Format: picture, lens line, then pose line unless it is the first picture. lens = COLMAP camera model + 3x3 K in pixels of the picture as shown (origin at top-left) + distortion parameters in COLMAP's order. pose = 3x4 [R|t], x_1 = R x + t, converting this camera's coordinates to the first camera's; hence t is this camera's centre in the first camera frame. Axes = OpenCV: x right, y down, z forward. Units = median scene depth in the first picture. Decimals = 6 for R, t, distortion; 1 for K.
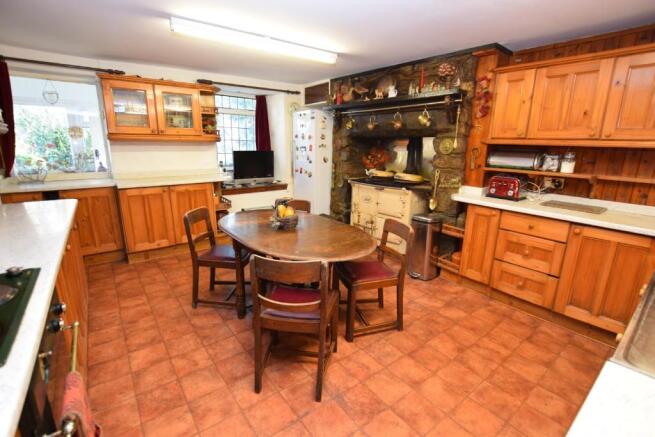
lens RADIAL K [[308.1, 0, 326.3], [0, 308.1, 221.7], [0, 0, 1]] dist [-0.017953, 0.000980]
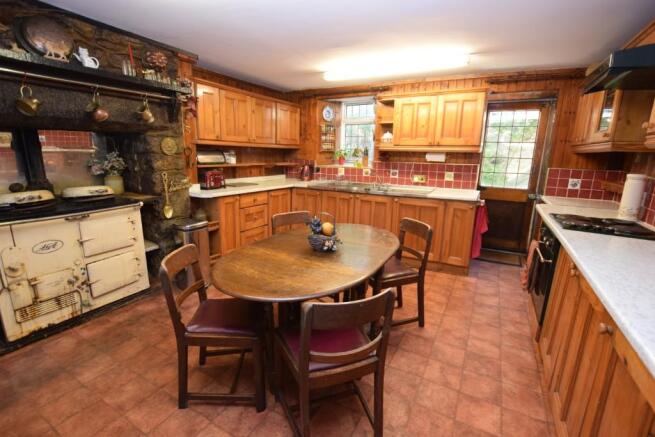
lens RADIAL K [[308.1, 0, 326.0], [0, 308.1, 219.2], [0, 0, 1]] dist [-0.017953, 0.000980]
pose [[-0.412837, -0.222600, 0.883184, -0.788981], [0.190194, 0.927228, 0.322606, -0.298482], [-0.890726, 0.301160, -0.340457, 1.150626]]
